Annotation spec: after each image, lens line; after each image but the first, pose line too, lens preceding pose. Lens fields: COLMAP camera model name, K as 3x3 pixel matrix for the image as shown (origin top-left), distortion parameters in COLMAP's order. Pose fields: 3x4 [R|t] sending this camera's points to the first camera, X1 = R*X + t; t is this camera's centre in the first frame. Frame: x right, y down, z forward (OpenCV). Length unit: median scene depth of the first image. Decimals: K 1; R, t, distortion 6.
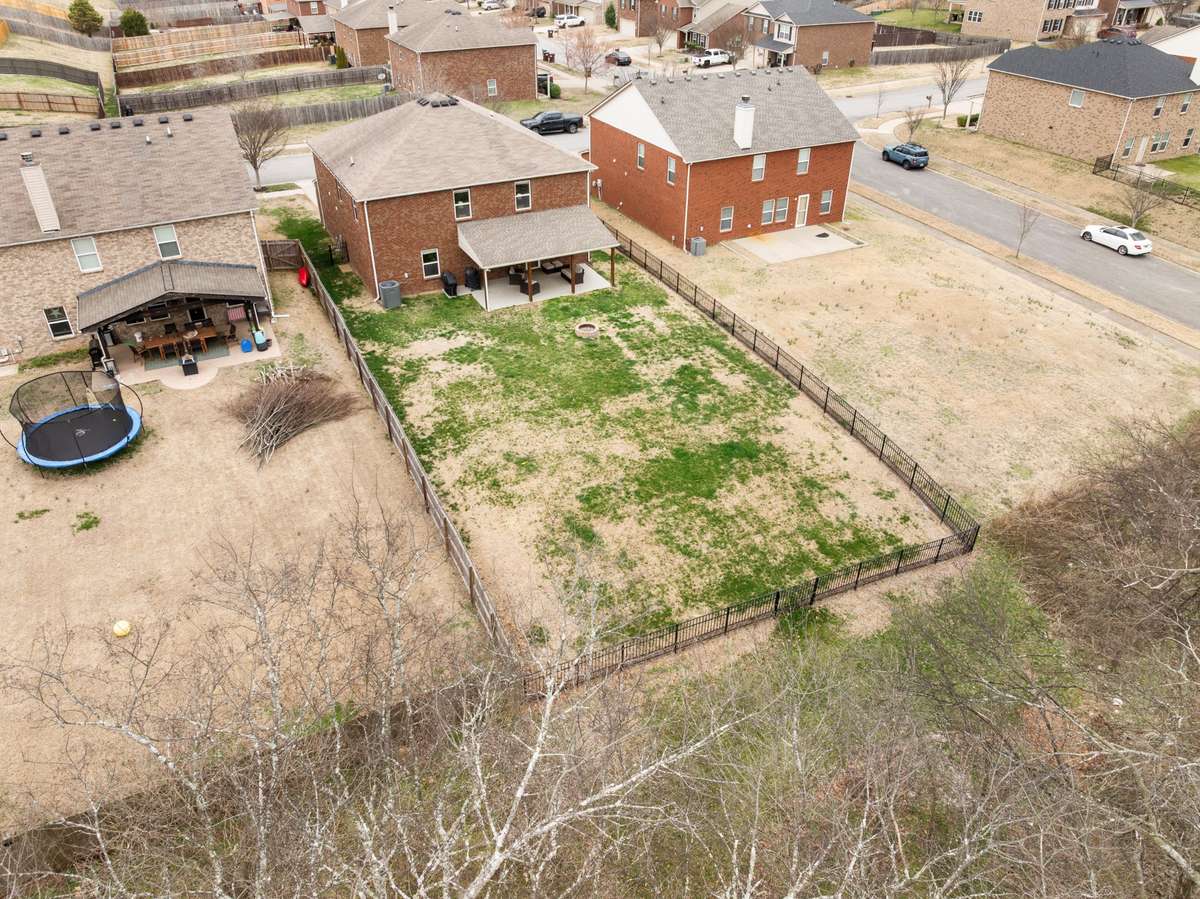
lens RADIAL K [[879.3, 0, 600.1], [0, 879.3, 446.4], [0, 0, 1]] dist [-0.030541, -0.007520]
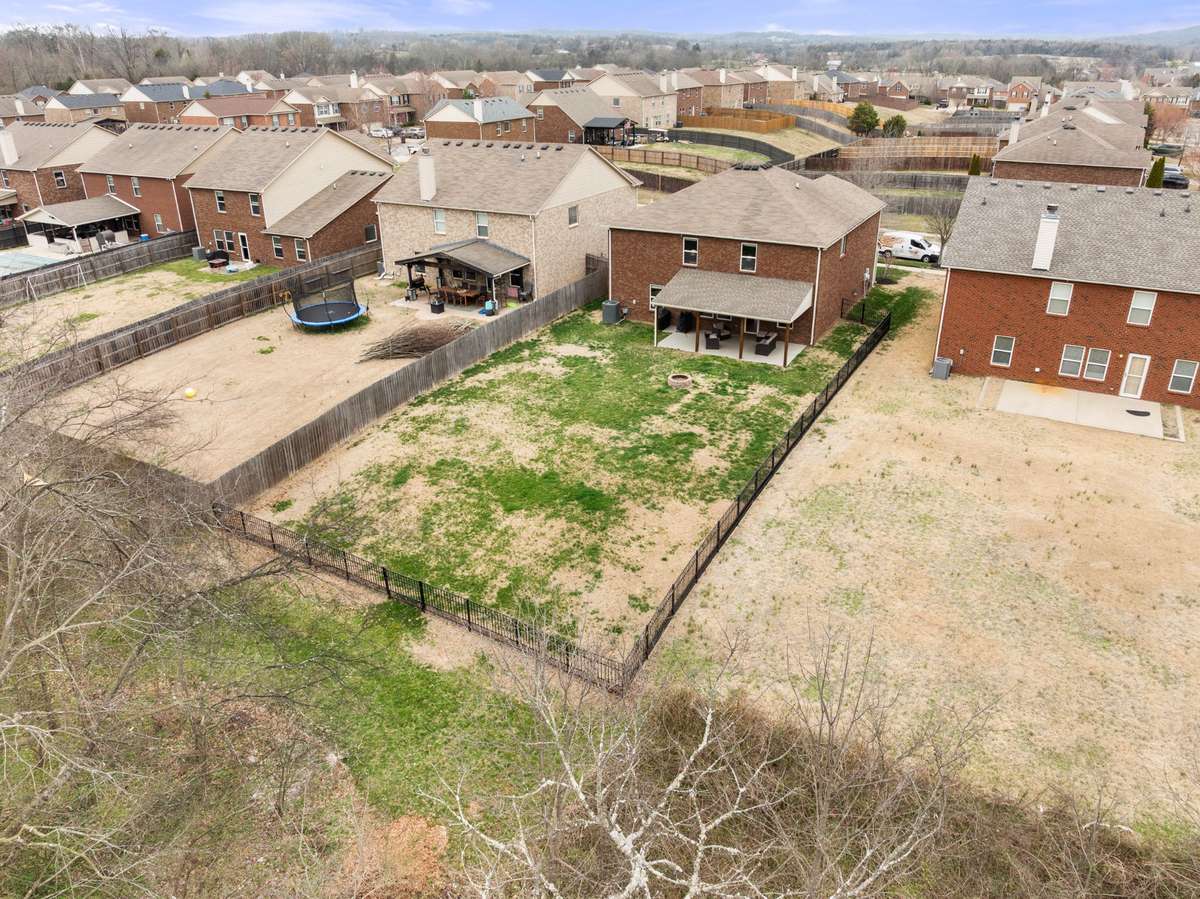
lens RADIAL K [[879.3, 0, 596.0], [0, 879.3, 449.5], [0, 0, 1]] dist [-0.030541, -0.007520]
pose [[0.552959, 0.340328, -0.760535, 0.754055], [-0.438338, 0.895077, 0.081833, -0.107409], [0.708588, 0.288121, 0.644119, 0.329742]]
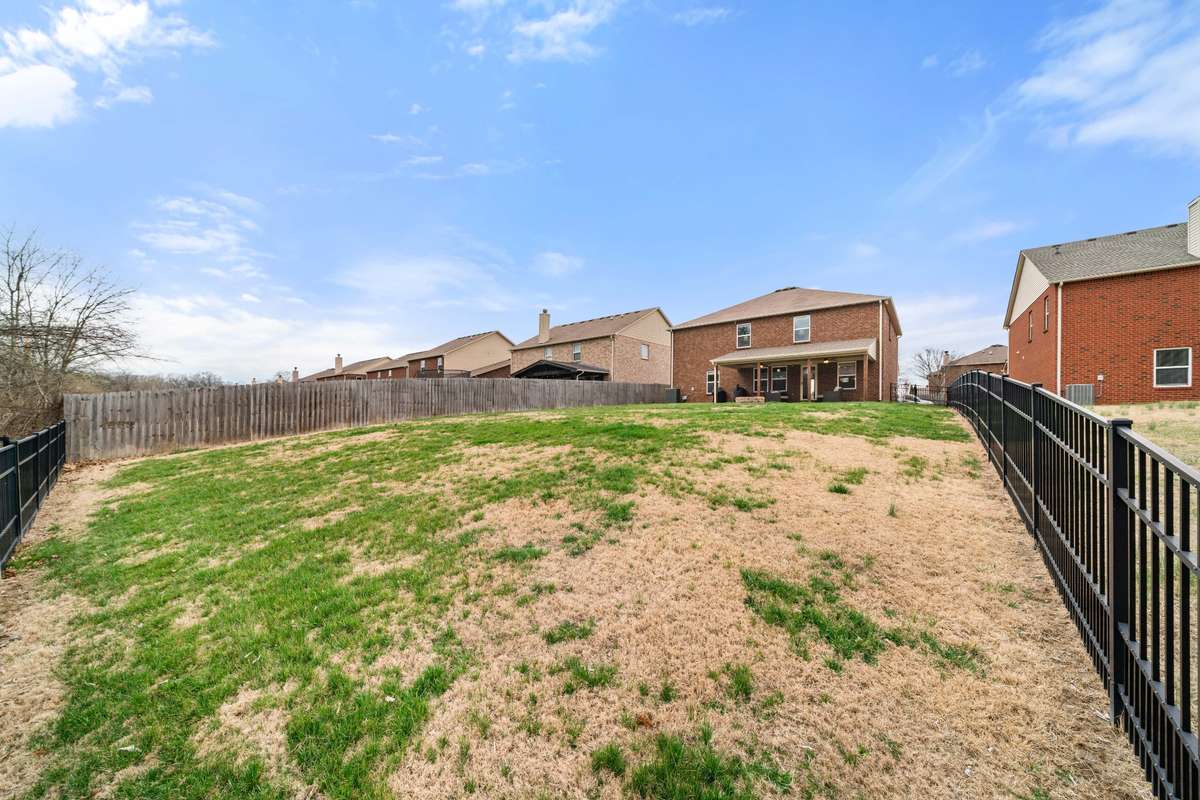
lens RADIAL K [[415.9, 0, 601.0], [0, 415.9, 410.9], [0, 0, 1]] dist [-0.001776, 0.000201]
pose [[0.414006, -0.012629, -0.910187, 0.321971], [-0.489085, 0.840227, -0.234123, 0.051523], [0.767721, 0.542087, 0.341682, 0.783911]]
